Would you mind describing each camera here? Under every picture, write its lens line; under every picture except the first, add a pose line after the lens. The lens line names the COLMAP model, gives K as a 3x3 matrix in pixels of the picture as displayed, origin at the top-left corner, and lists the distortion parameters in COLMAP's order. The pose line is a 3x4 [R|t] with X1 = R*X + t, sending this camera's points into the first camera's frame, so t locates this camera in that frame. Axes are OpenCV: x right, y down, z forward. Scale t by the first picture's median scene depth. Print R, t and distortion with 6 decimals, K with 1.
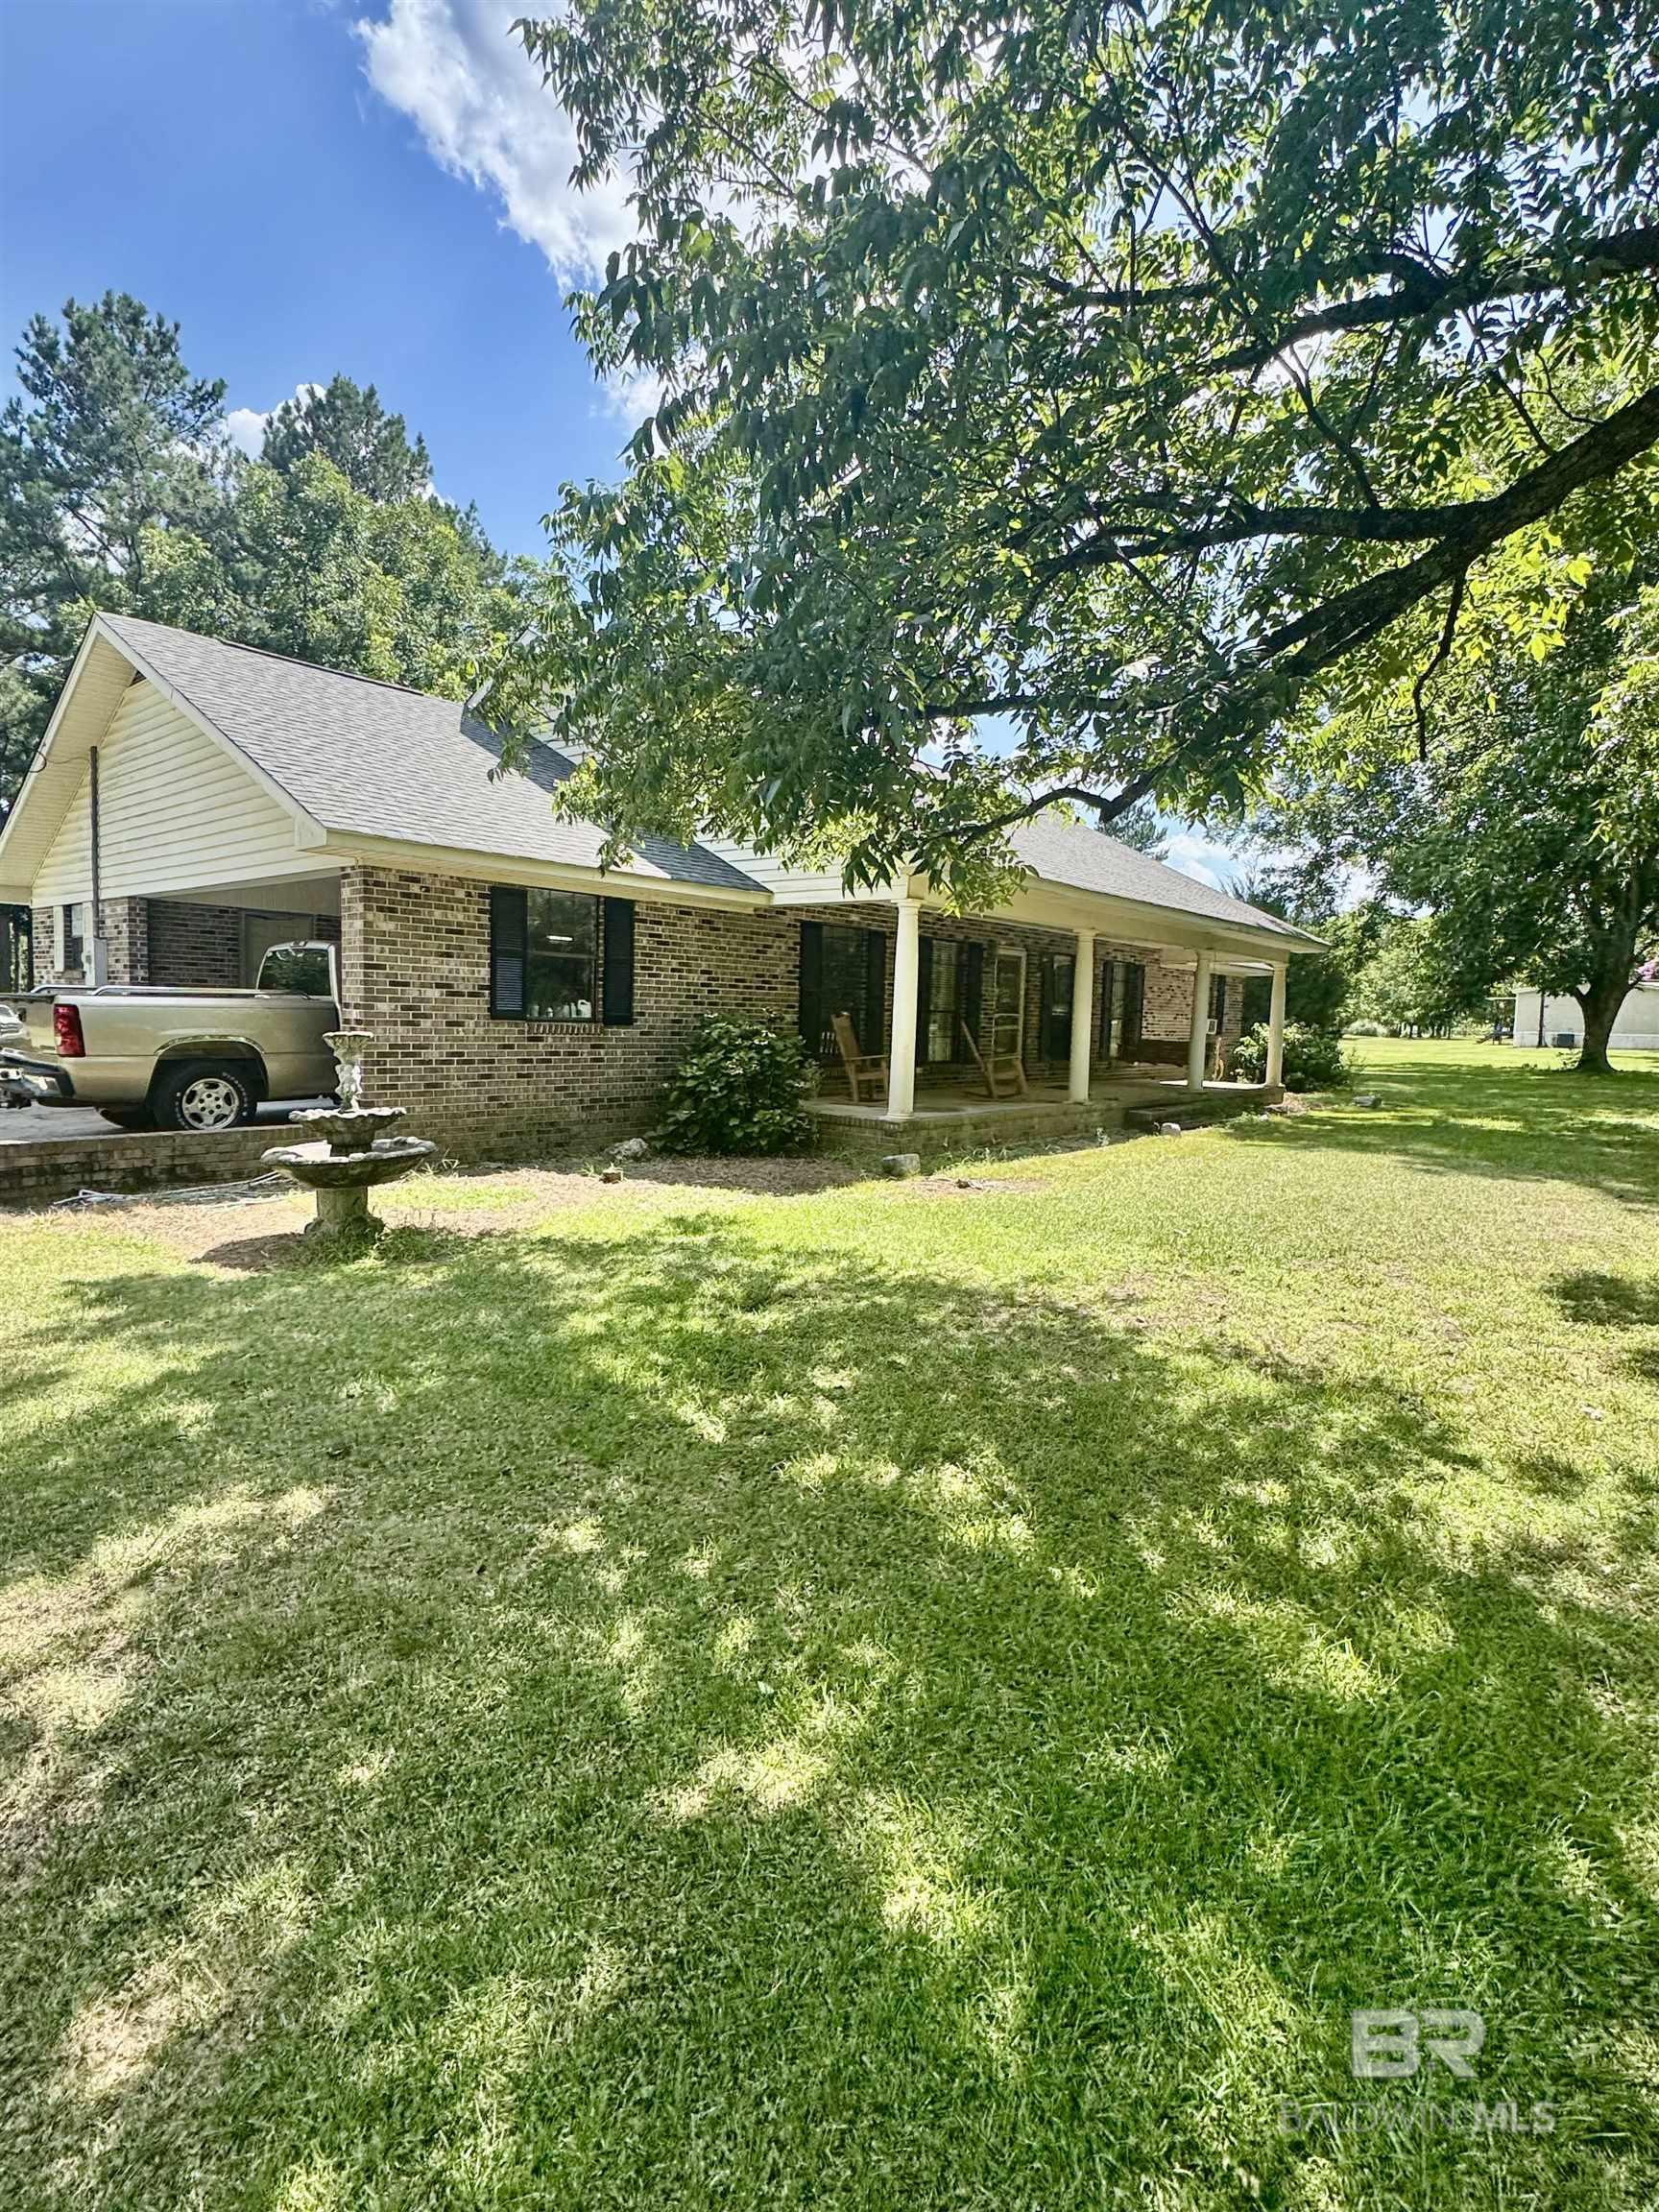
lens RADIAL K [[1064.9, 0, 822.2], [0, 1064.9, 1099.3], [0, 0, 1]] dist [-0.006514, -0.000133]
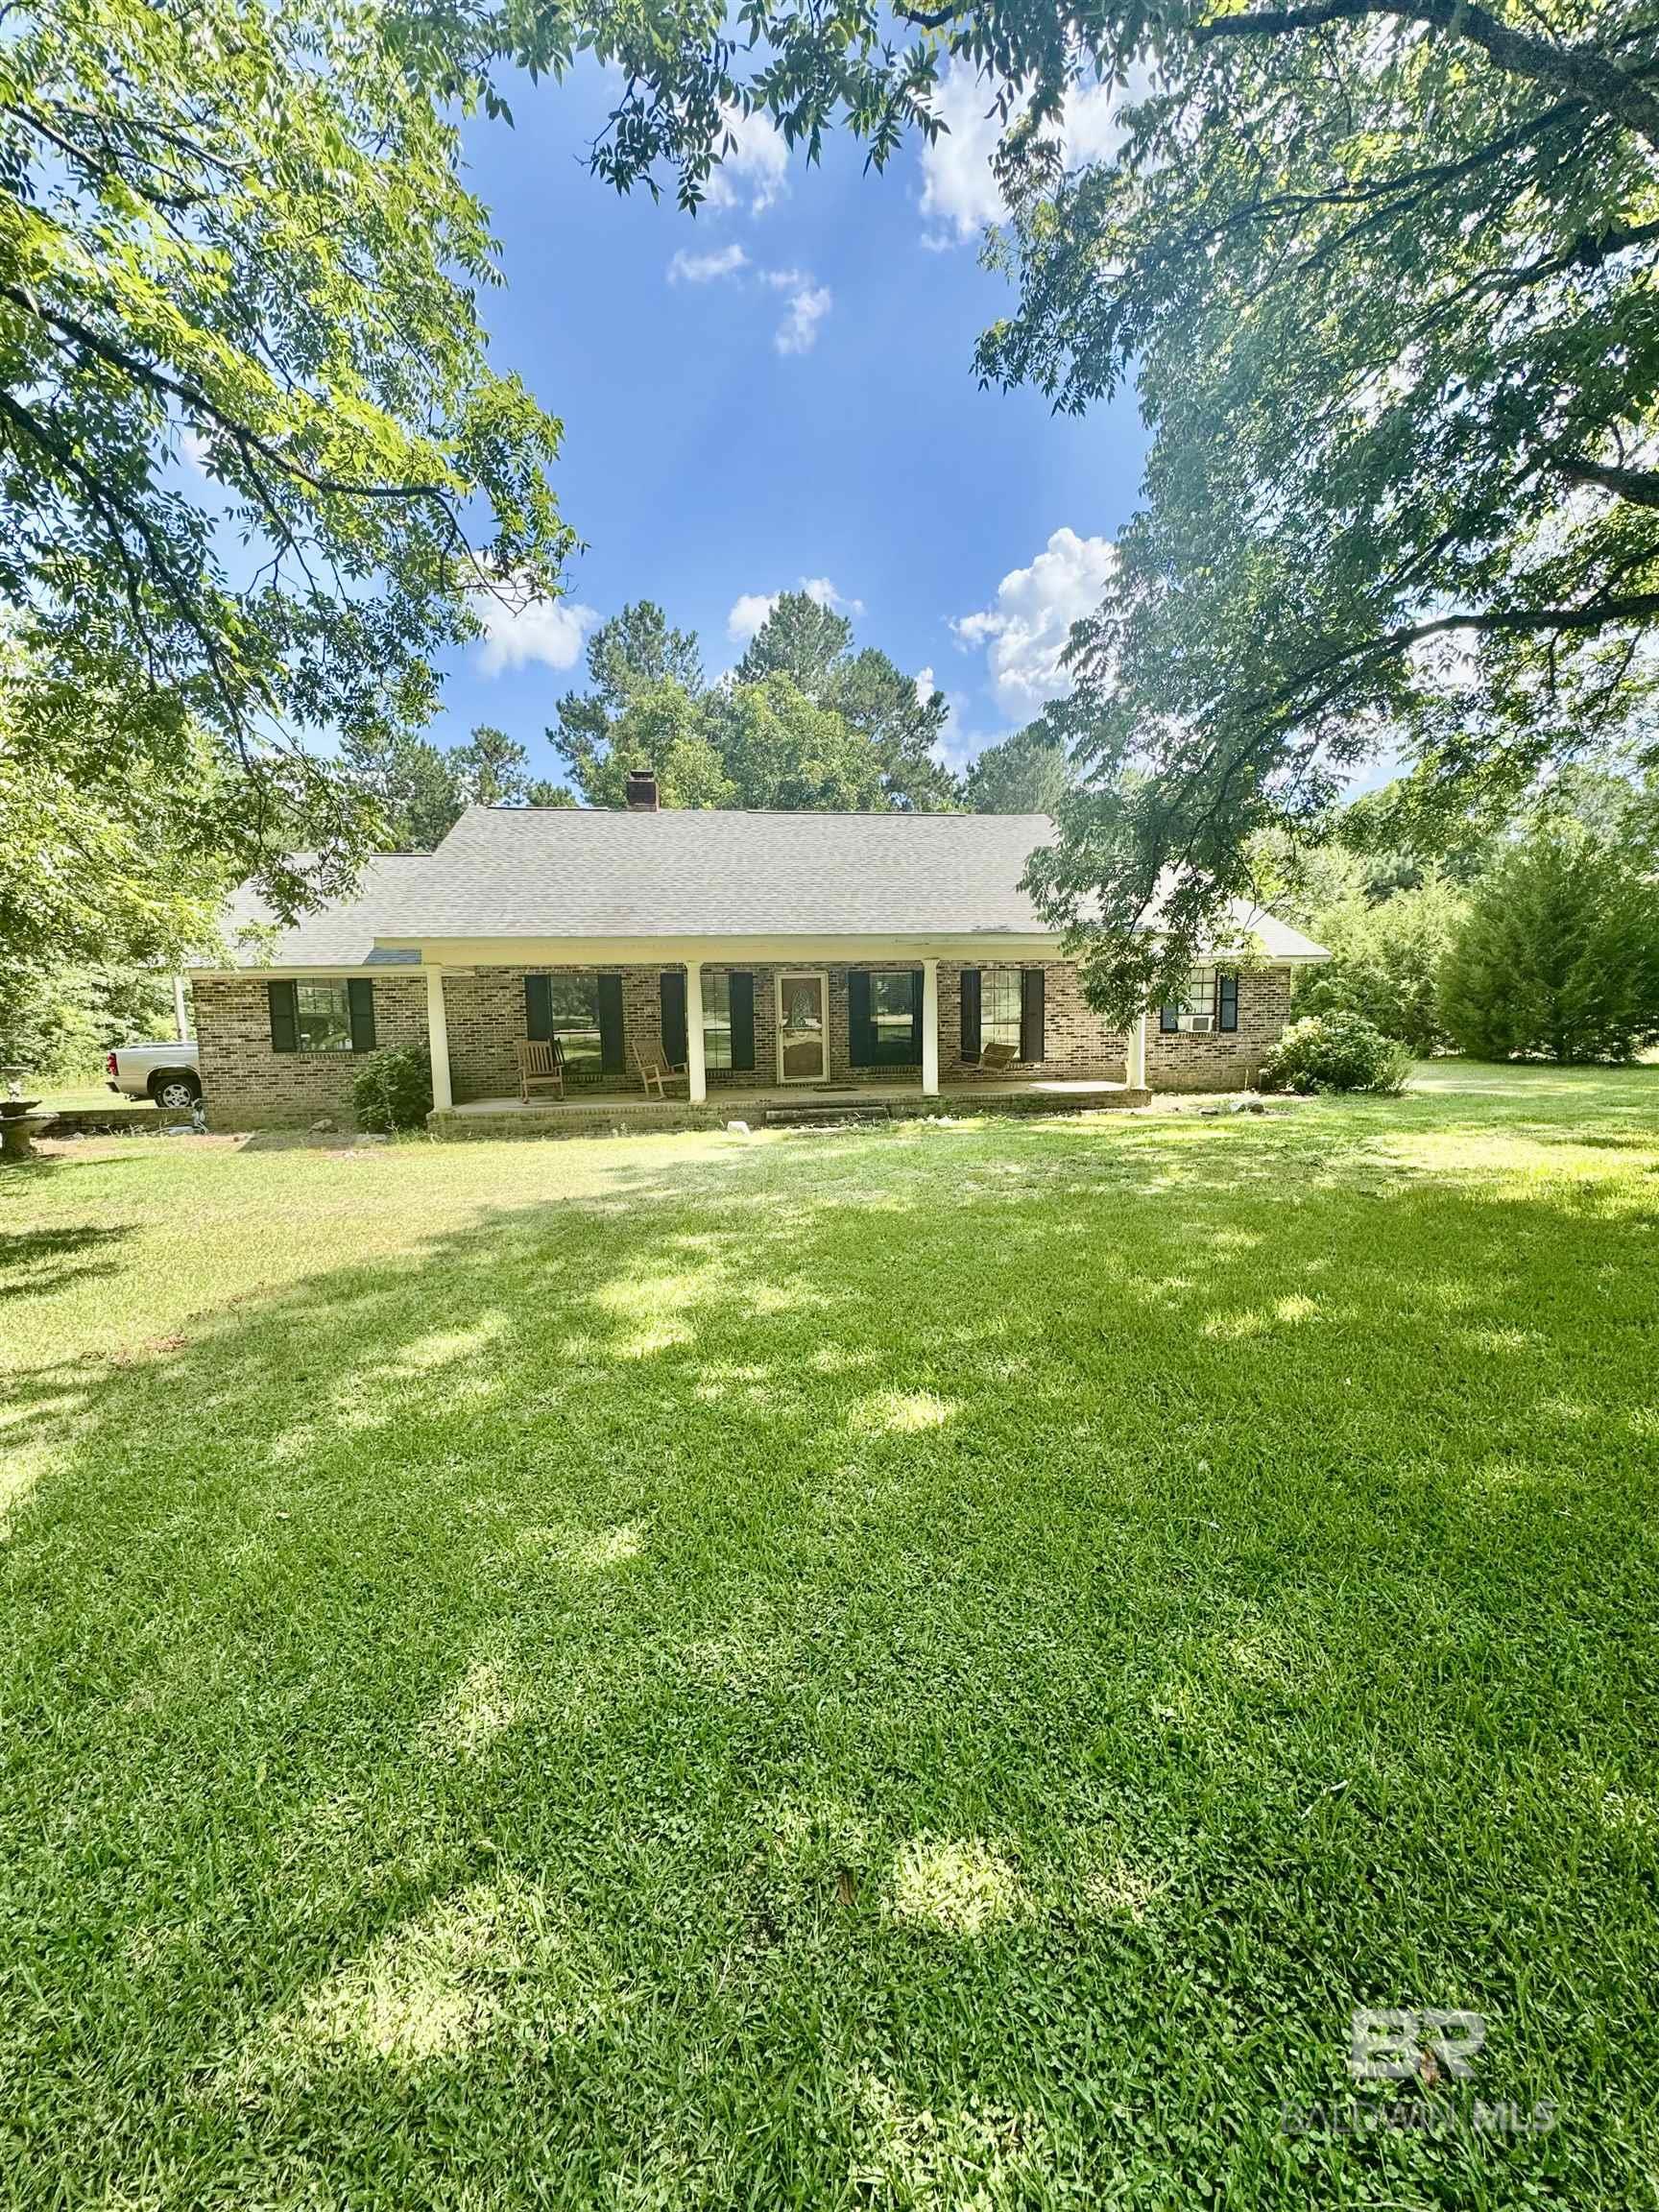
lens RADIAL K [[880.0, 0, 837.9], [0, 880.0, 1109.6], [0, 0, 1]] dist [-0.003183, 0.001411]
pose [[0.762604, 0.033197, -0.646013, 1.432667], [-0.007319, 0.999061, 0.042699, -0.048780], [0.646824, -0.027835, 0.762131, 0.461564]]
